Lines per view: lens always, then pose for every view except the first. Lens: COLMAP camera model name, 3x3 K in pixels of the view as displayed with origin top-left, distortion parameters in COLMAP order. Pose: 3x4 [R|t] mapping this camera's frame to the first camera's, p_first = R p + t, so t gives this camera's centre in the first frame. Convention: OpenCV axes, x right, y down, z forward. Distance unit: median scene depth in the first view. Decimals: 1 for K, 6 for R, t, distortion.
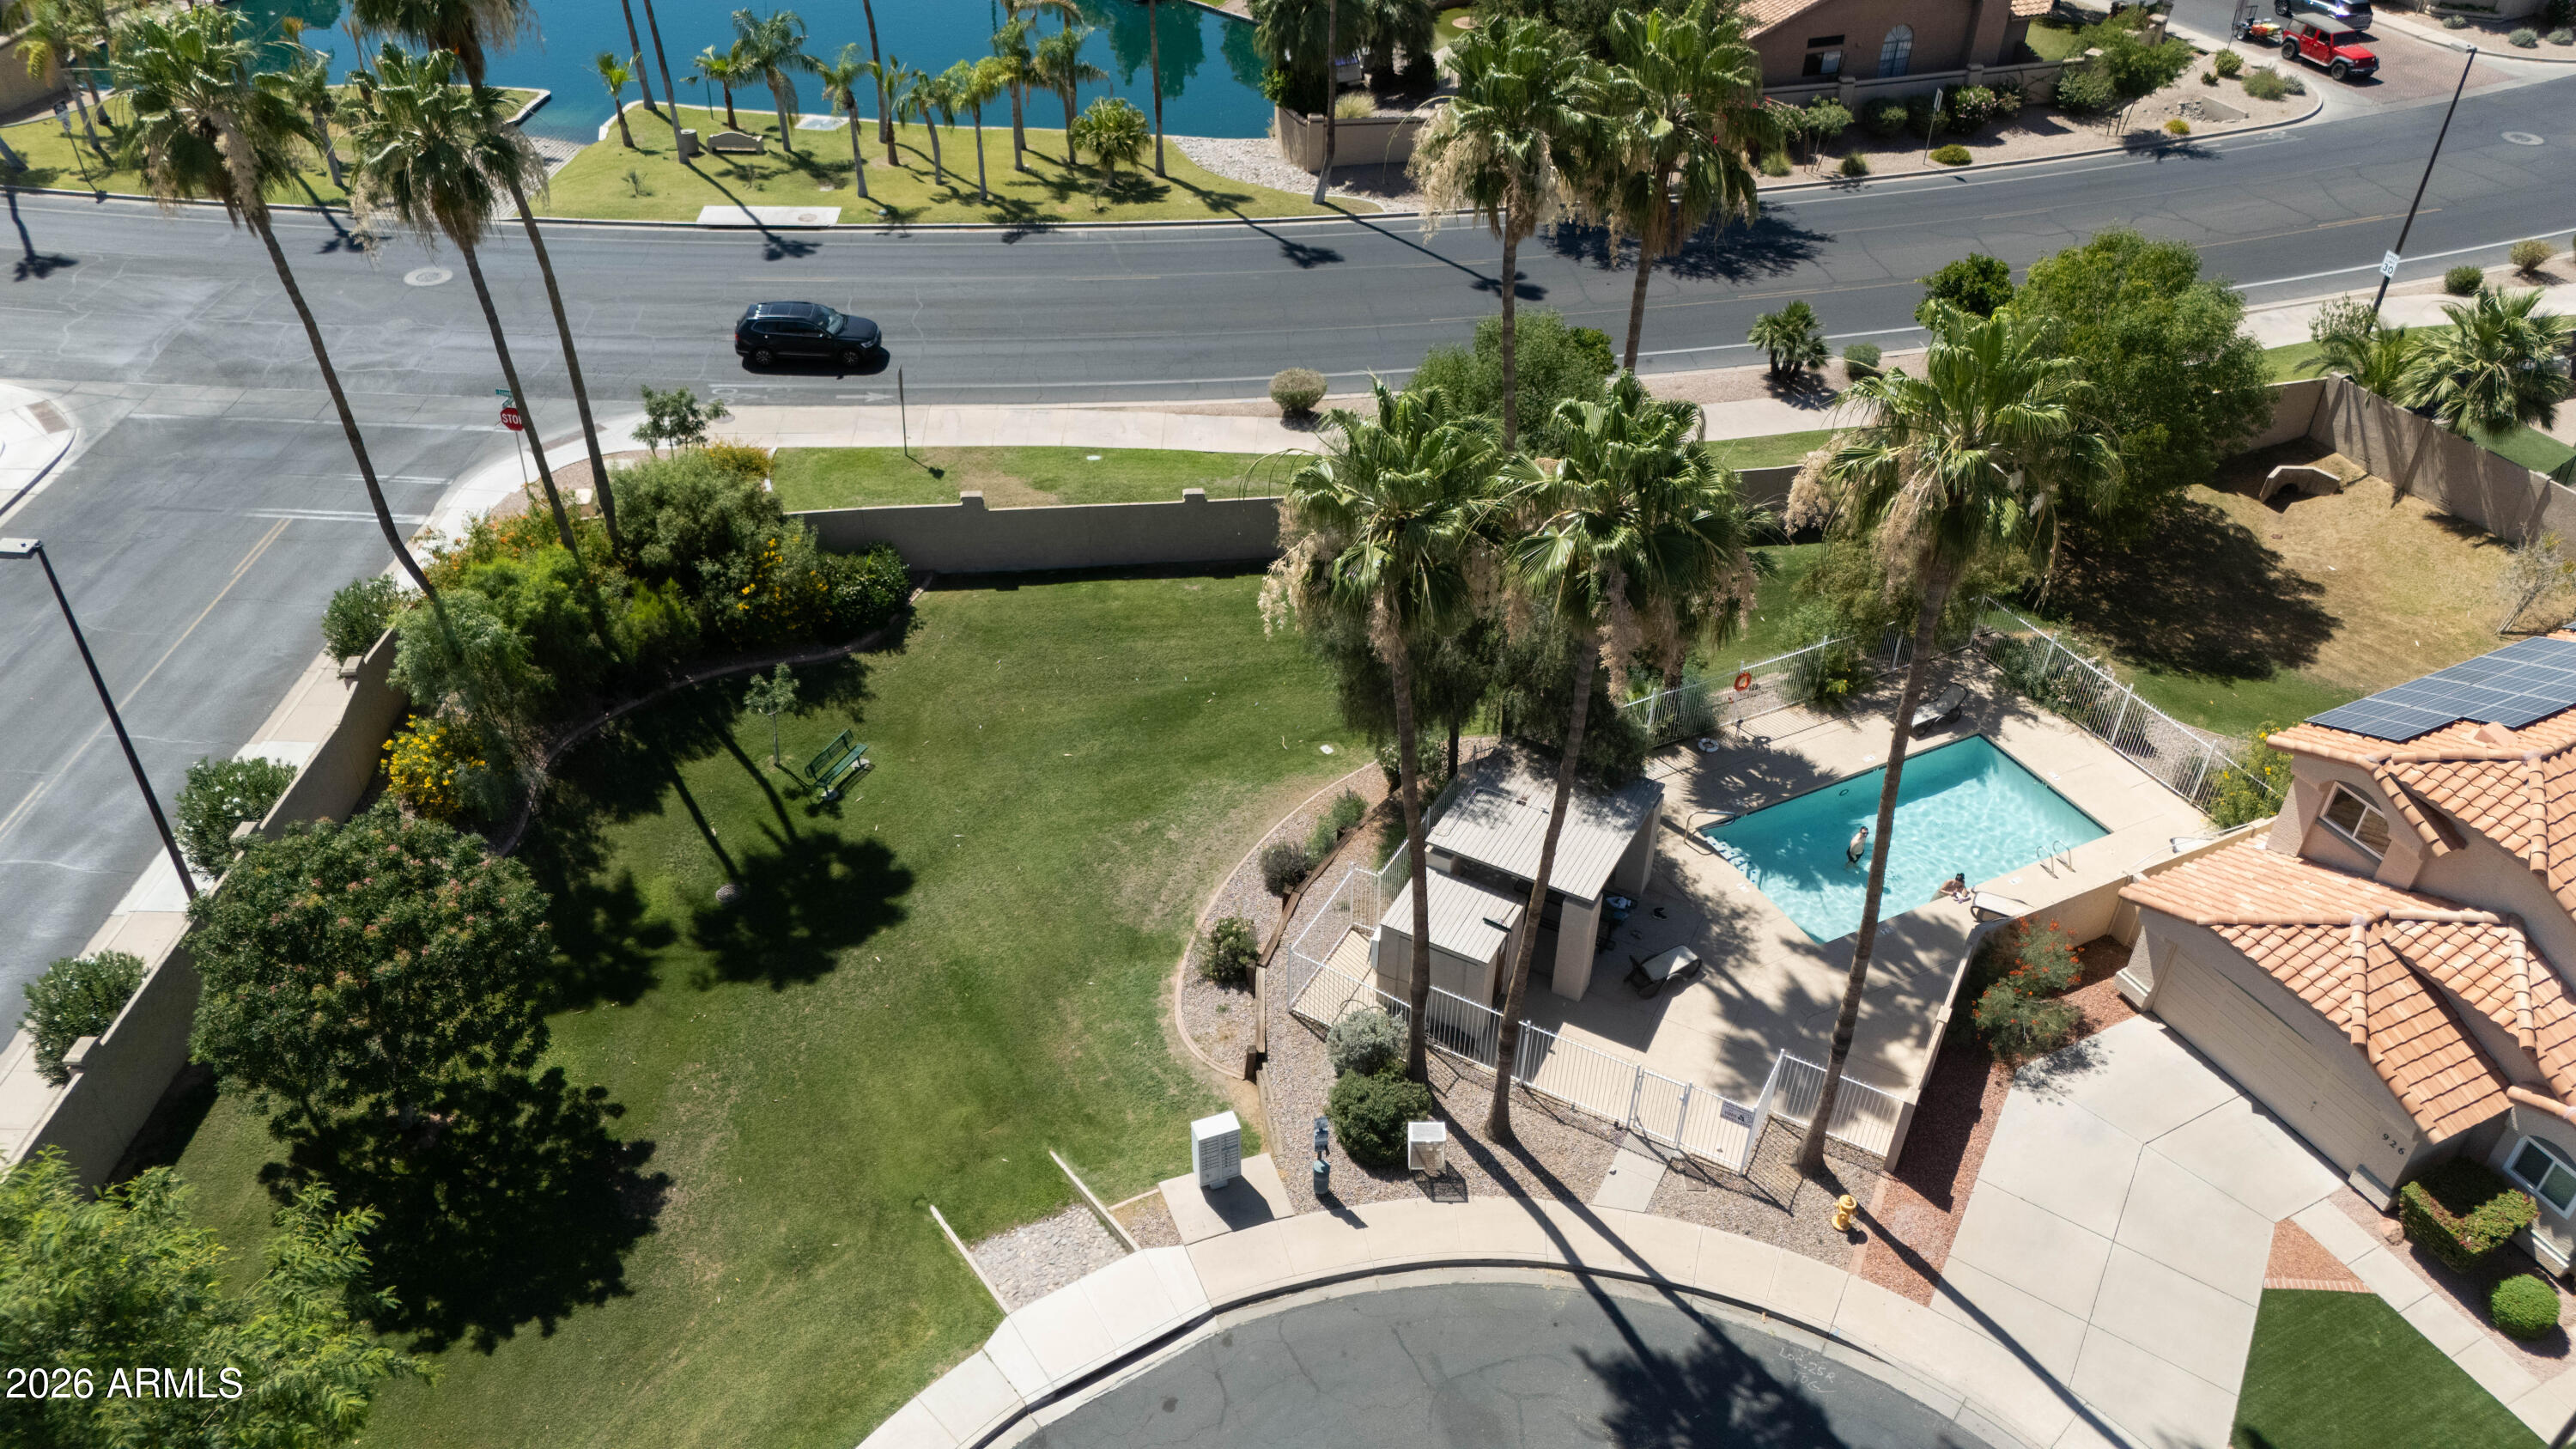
lens RADIAL K [[1887.8, 0, 1288.0], [0, 1887.8, 724.5], [0, 0, 1]] dist [0.067060, -0.070754]
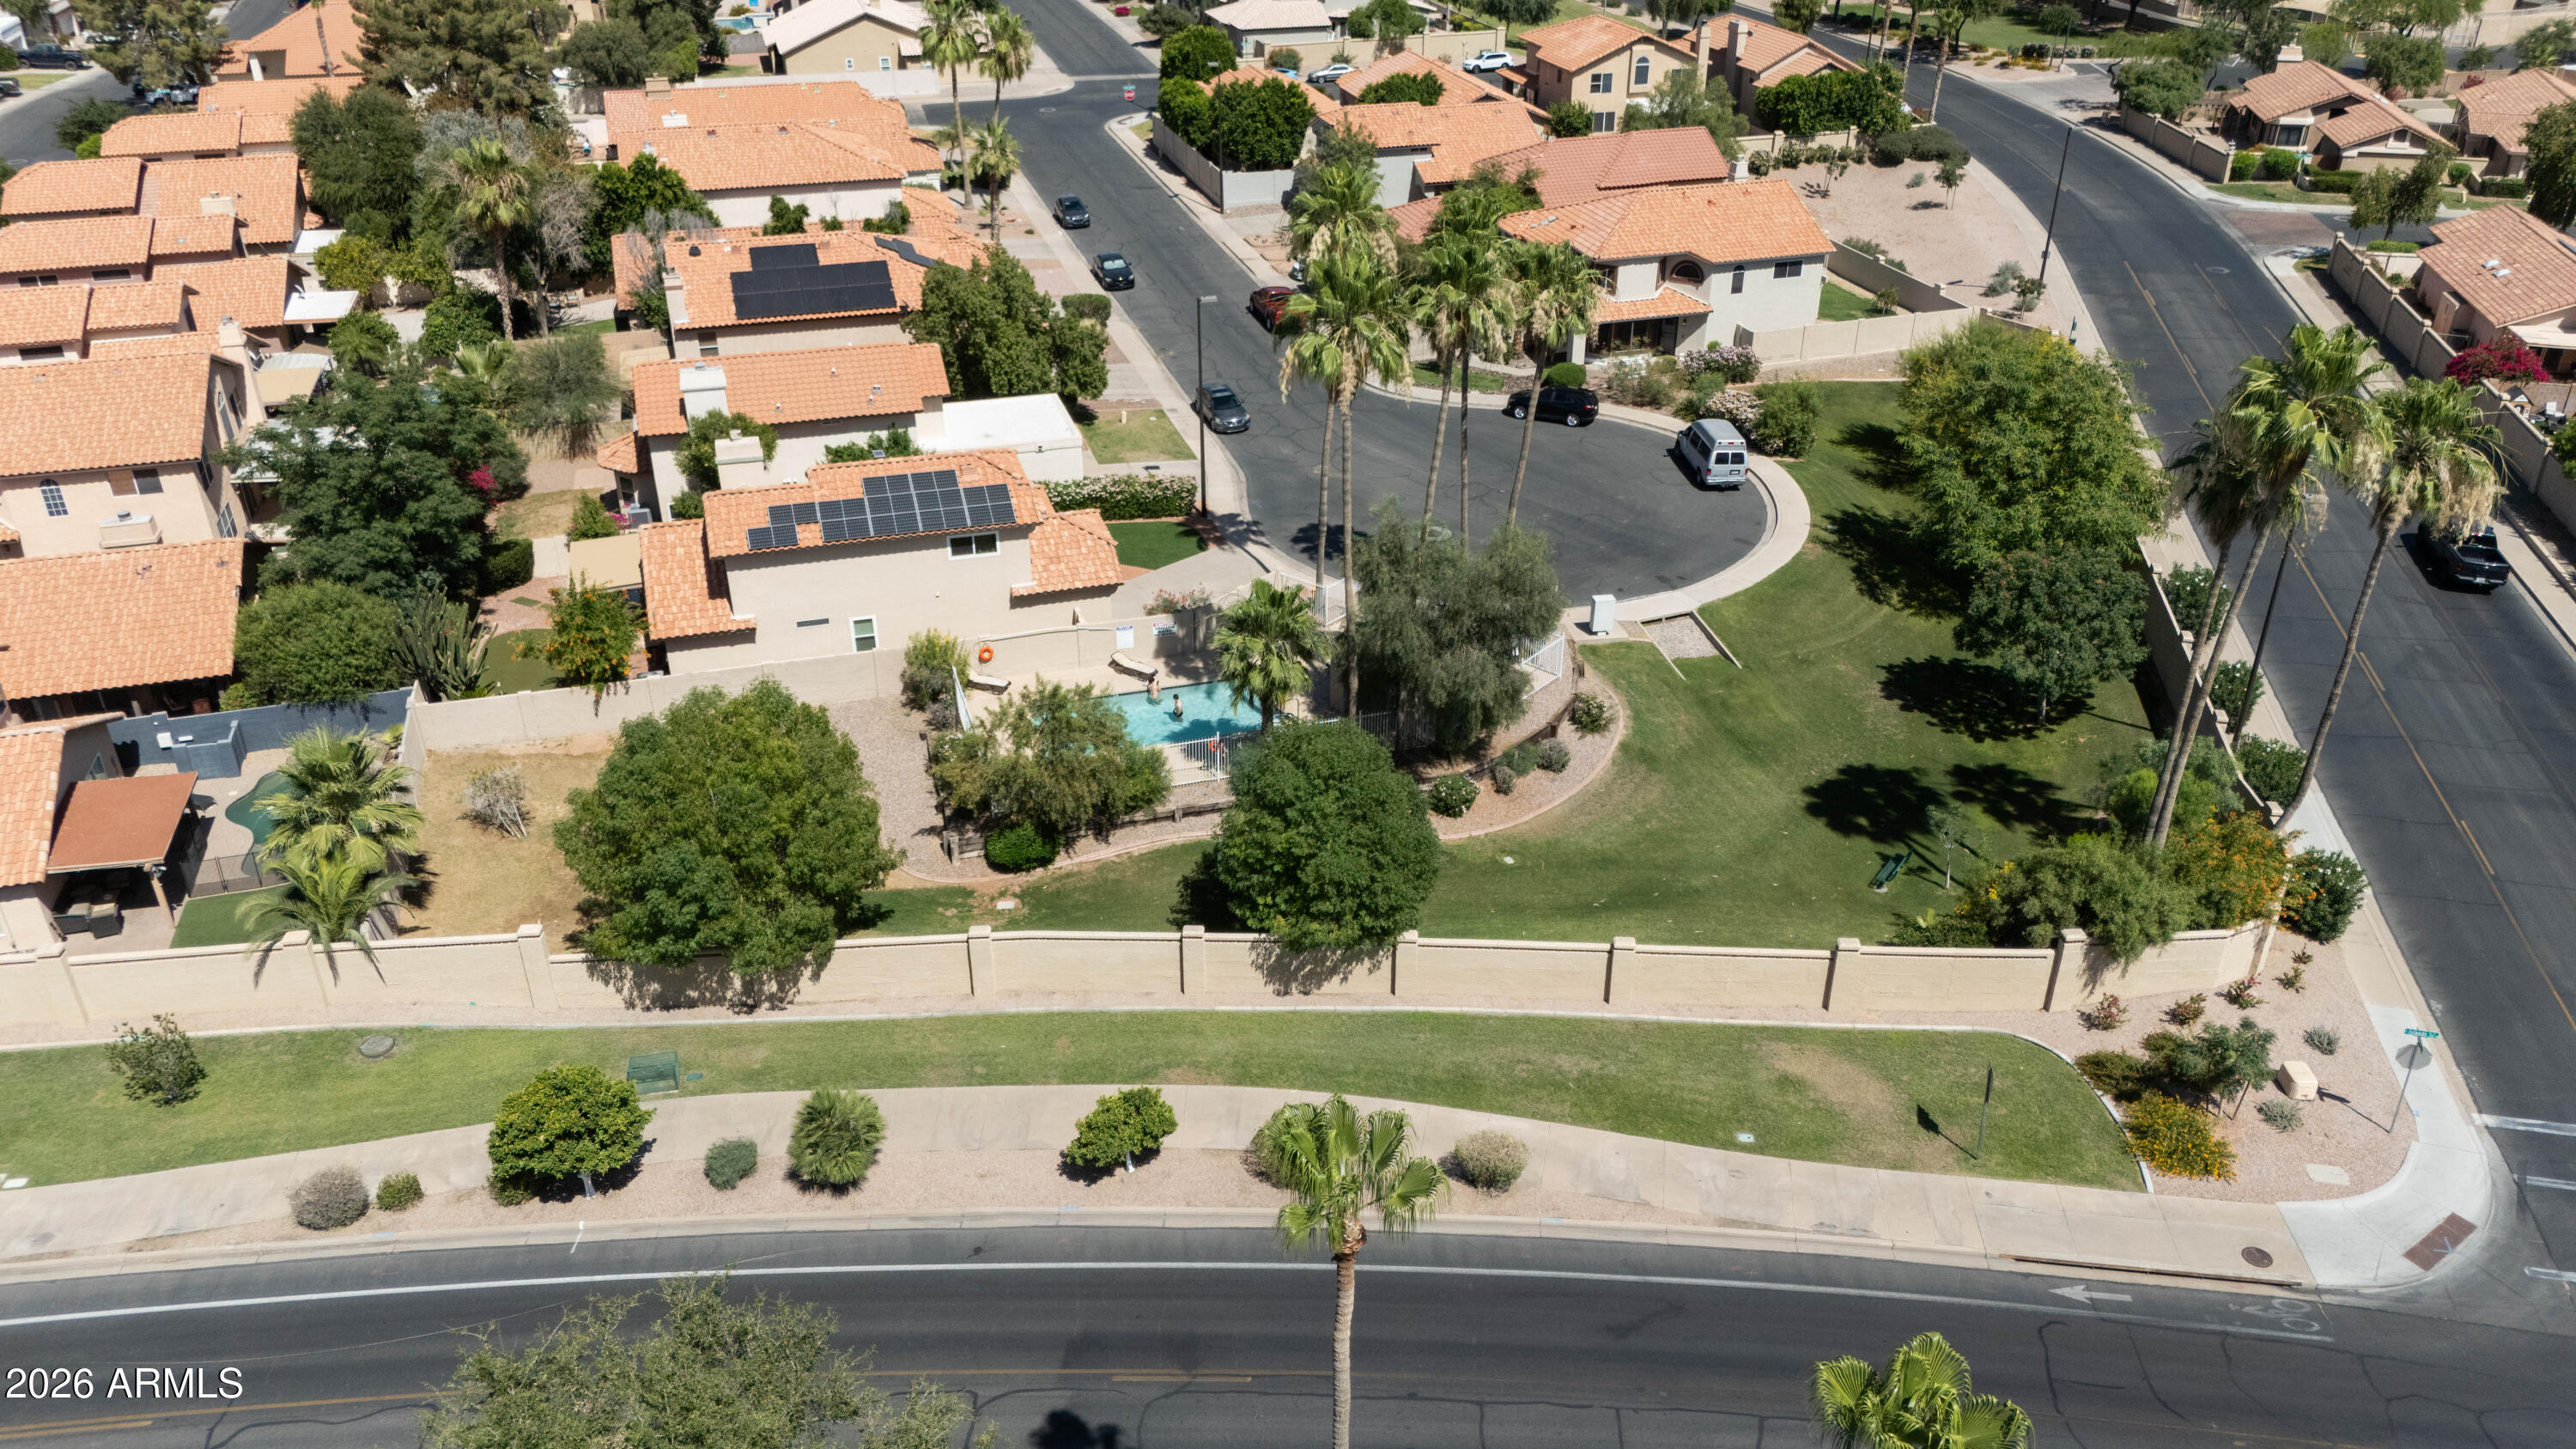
lens RADIAL K [[1887.8, 0, 1288.0], [0, 1887.8, 724.5], [0, 0, 1]] dist [0.067060, -0.070754]
pose [[-0.984369, -0.090465, 0.151108, -0.020823], [0.102527, 0.403268, 0.909320, -1.451299], [-0.143199, 0.910599, -0.387690, 1.720003]]
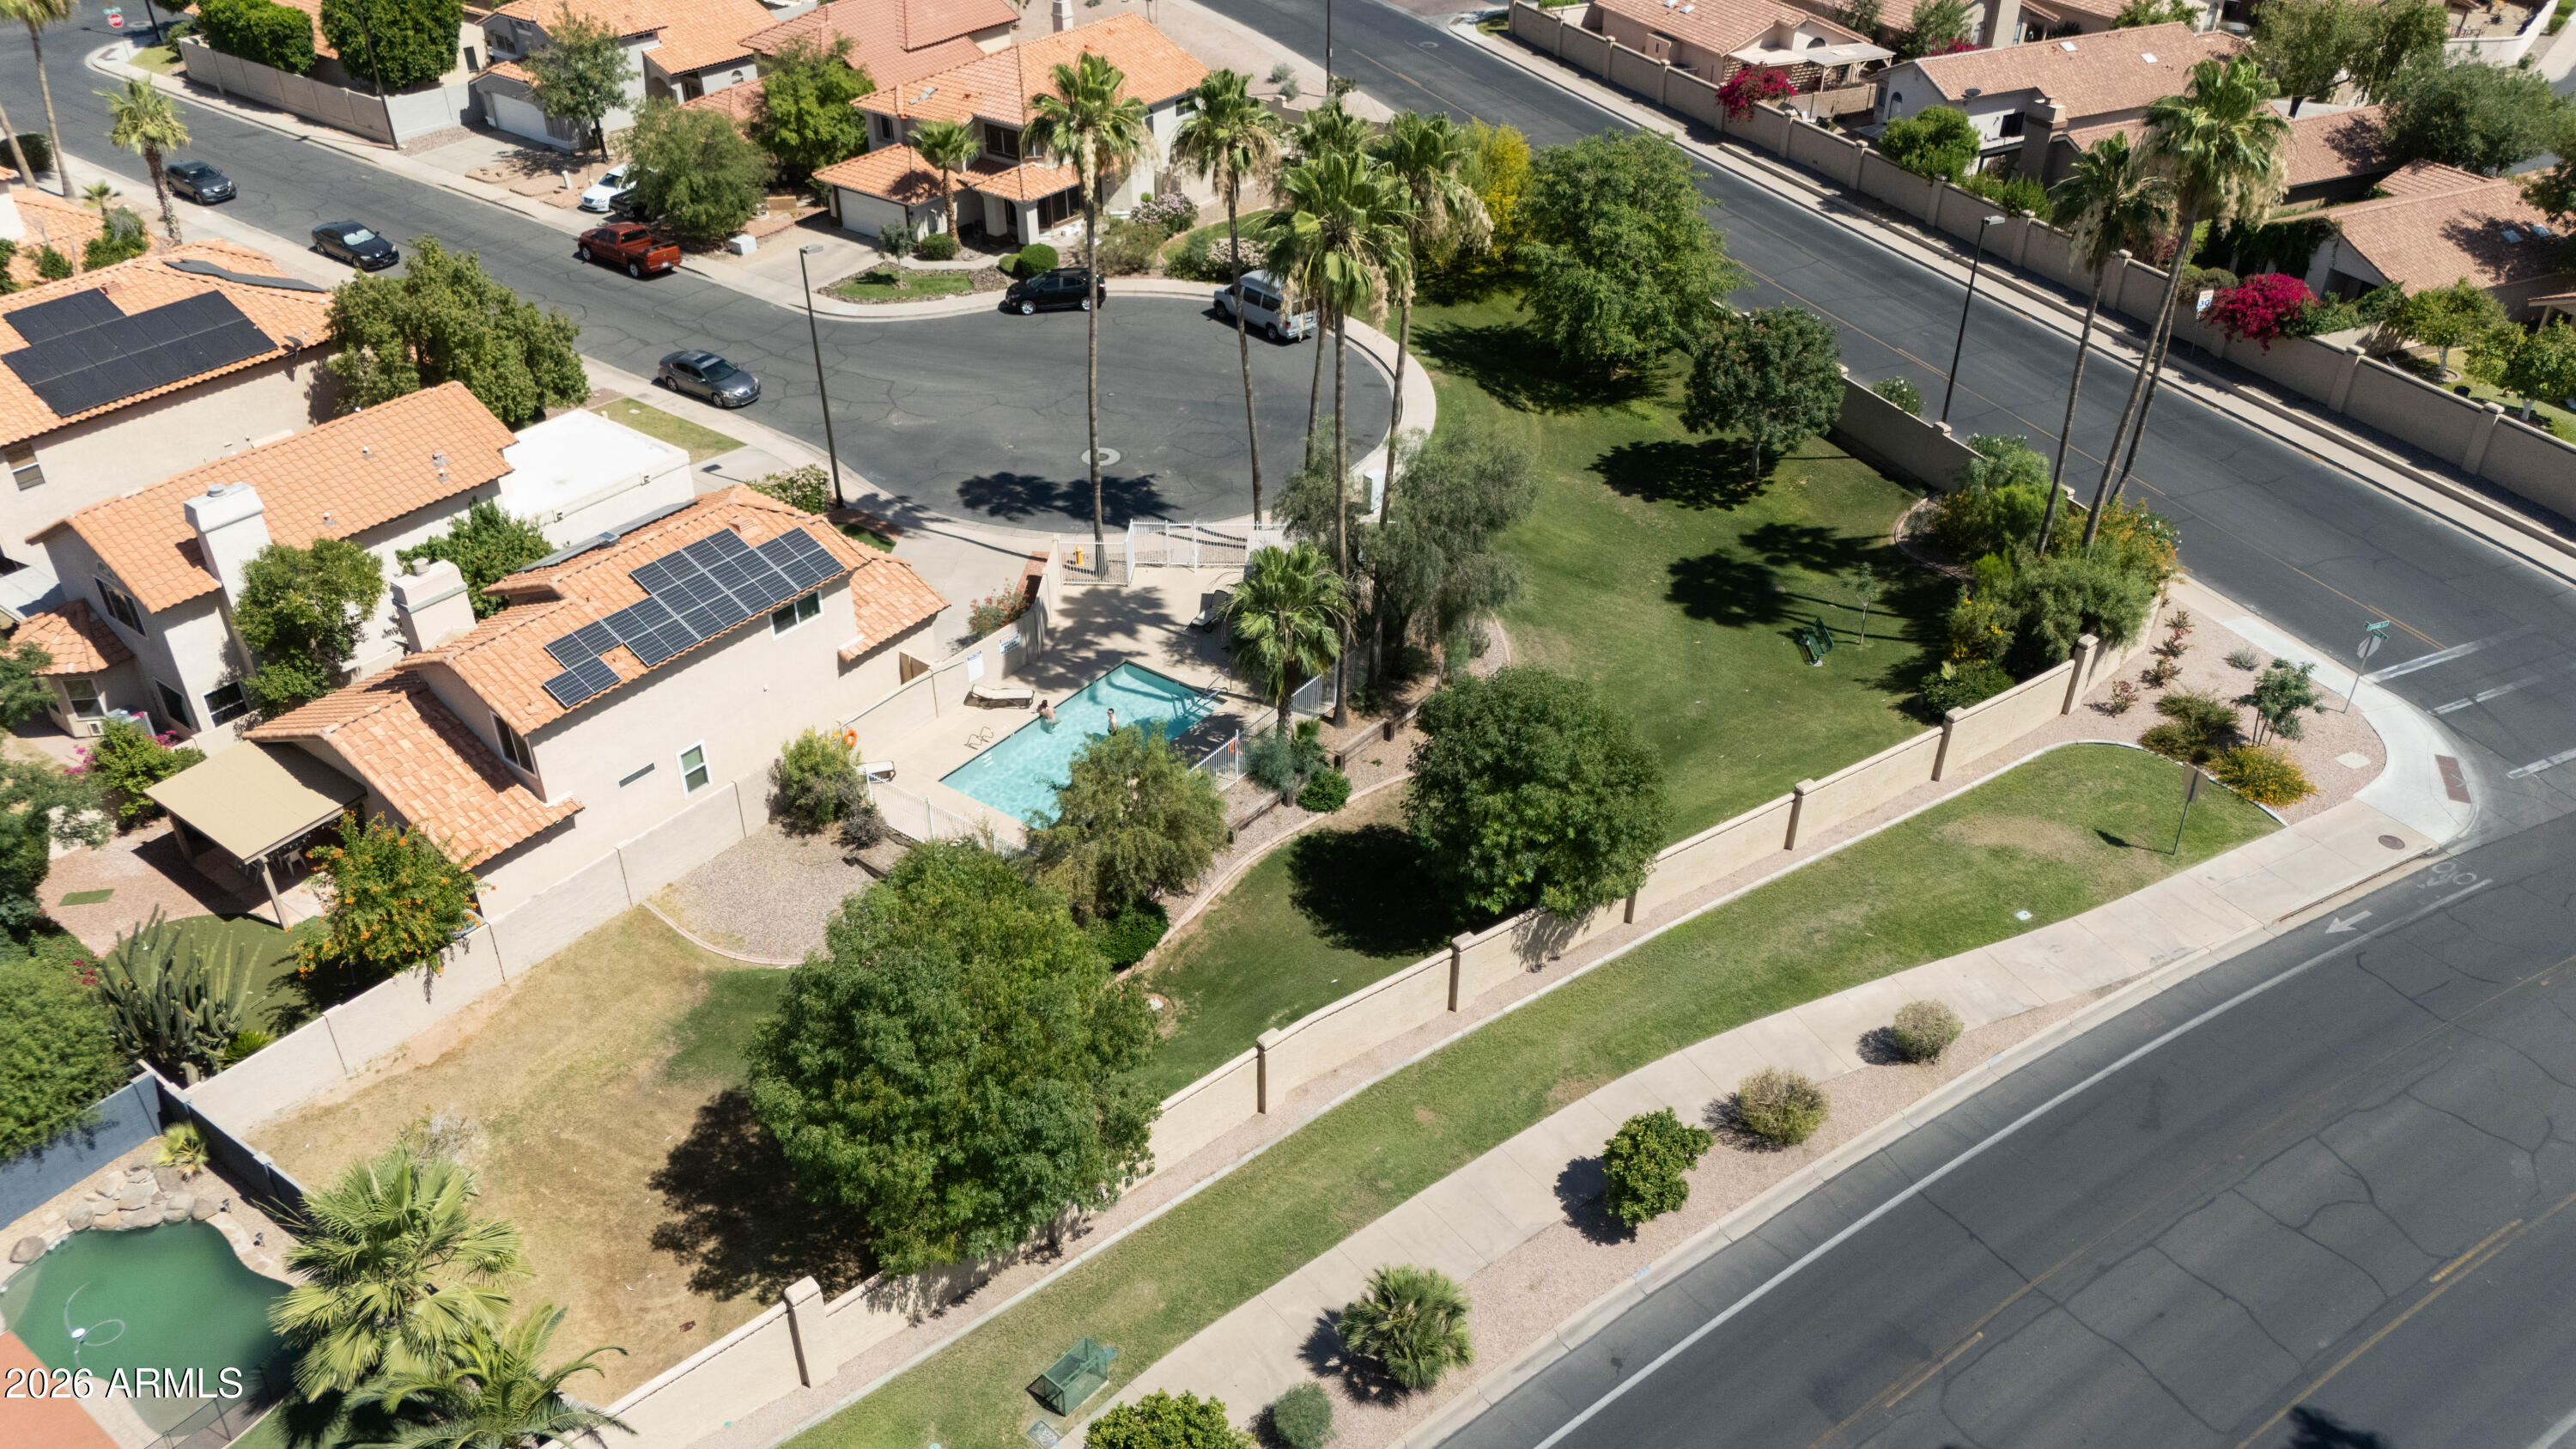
lens RADIAL K [[1906.8, 0, 1288.0], [0, 1906.8, 724.5], [0, 0, 1]] dist [0.054323, -0.040830]
pose [[-0.895015, 0.237677, -0.377435, 0.755359], [-0.279132, 0.361557, 0.889585, -1.267784], [0.347898, 0.901546, -0.257256, 1.491083]]
